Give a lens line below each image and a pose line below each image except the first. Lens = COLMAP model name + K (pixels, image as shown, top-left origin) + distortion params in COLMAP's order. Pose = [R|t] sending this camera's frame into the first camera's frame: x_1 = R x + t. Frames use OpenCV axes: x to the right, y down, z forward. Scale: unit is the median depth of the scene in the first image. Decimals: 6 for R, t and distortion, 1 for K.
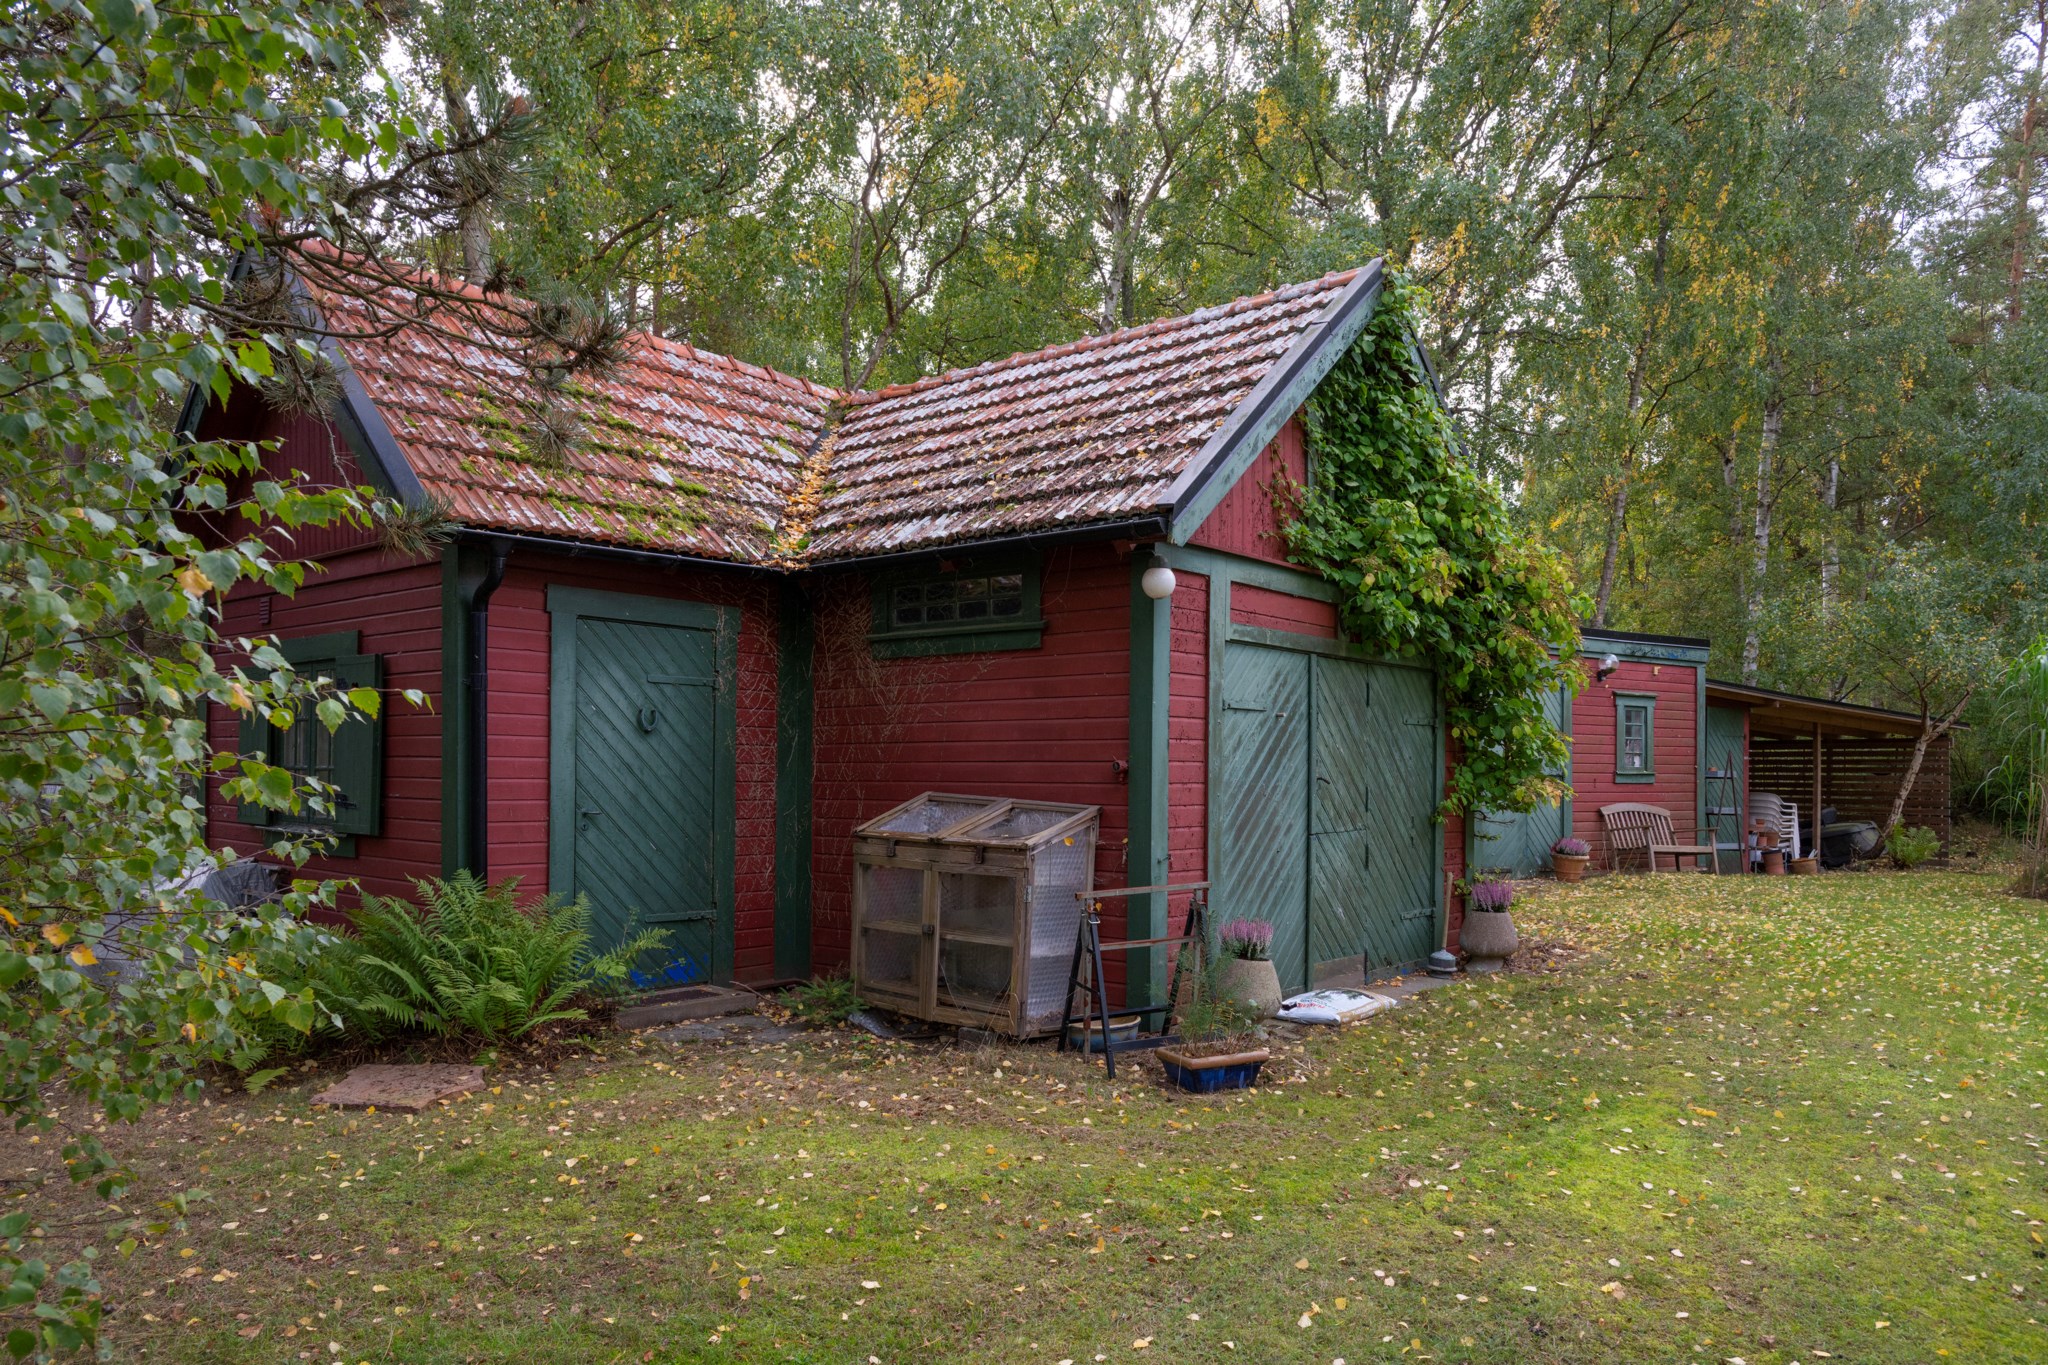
lens RADIAL K [[1463.8, 0, 983.9], [0, 1463.8, 733.8], [0, 0, 1]] dist [-0.006830, 0.005979]
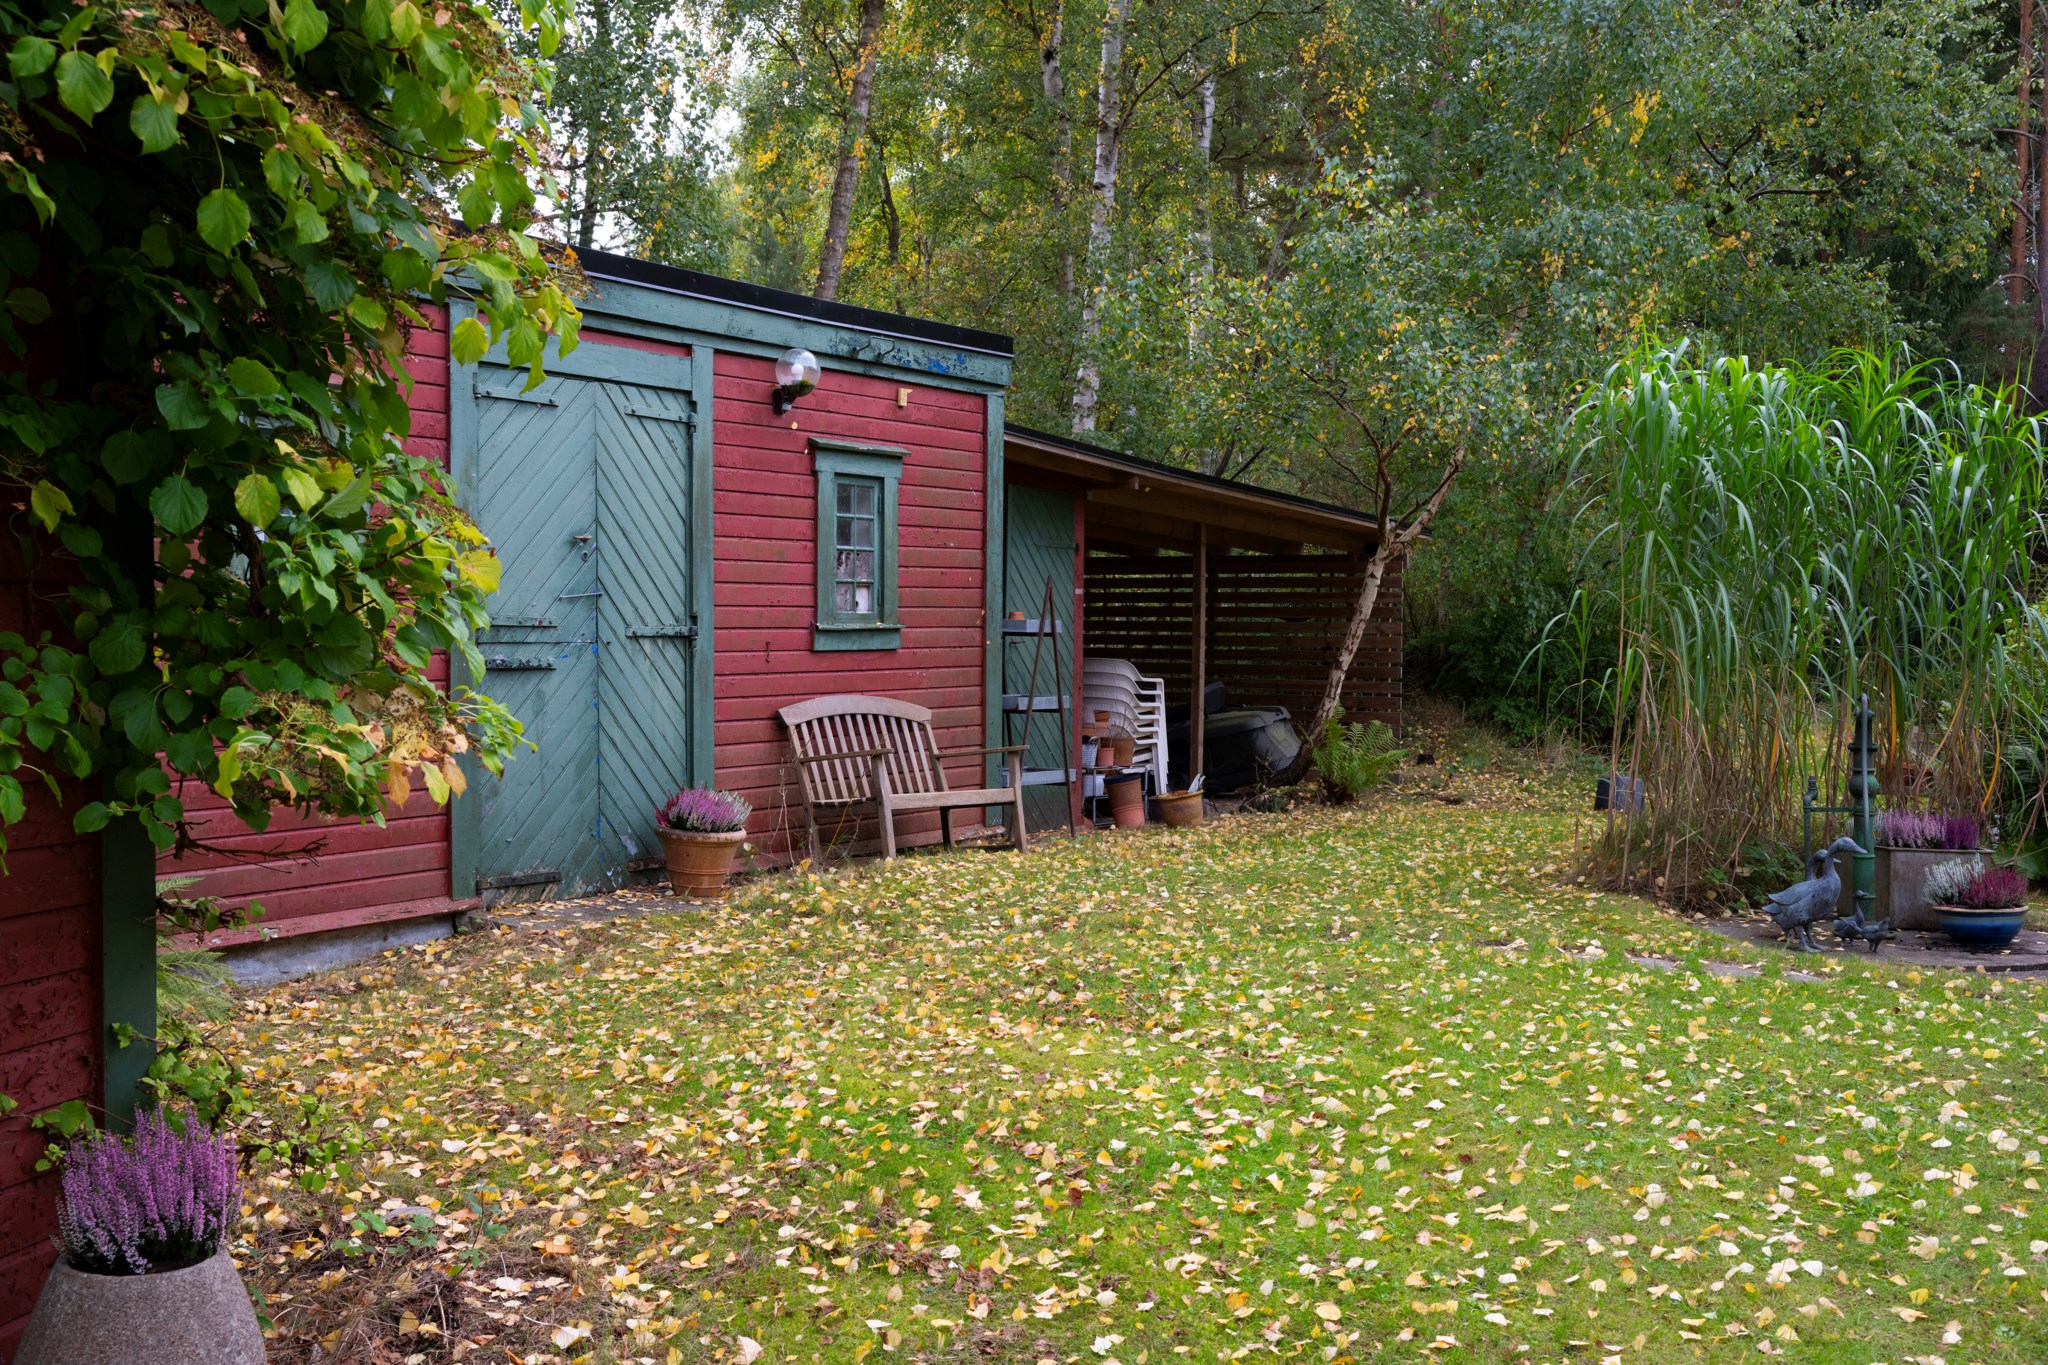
lens RADIAL K [[2176.8, 0, 1024.0], [0, 2176.8, 682.7], [0, 0, 1]] dist [0.001006, 0.000000]
pose [[0.895830, -0.020635, 0.443918, 0.189668], [-0.006597, 0.998194, 0.059714, 0.003749], [-0.444348, -0.056422, 0.894076, 0.372236]]
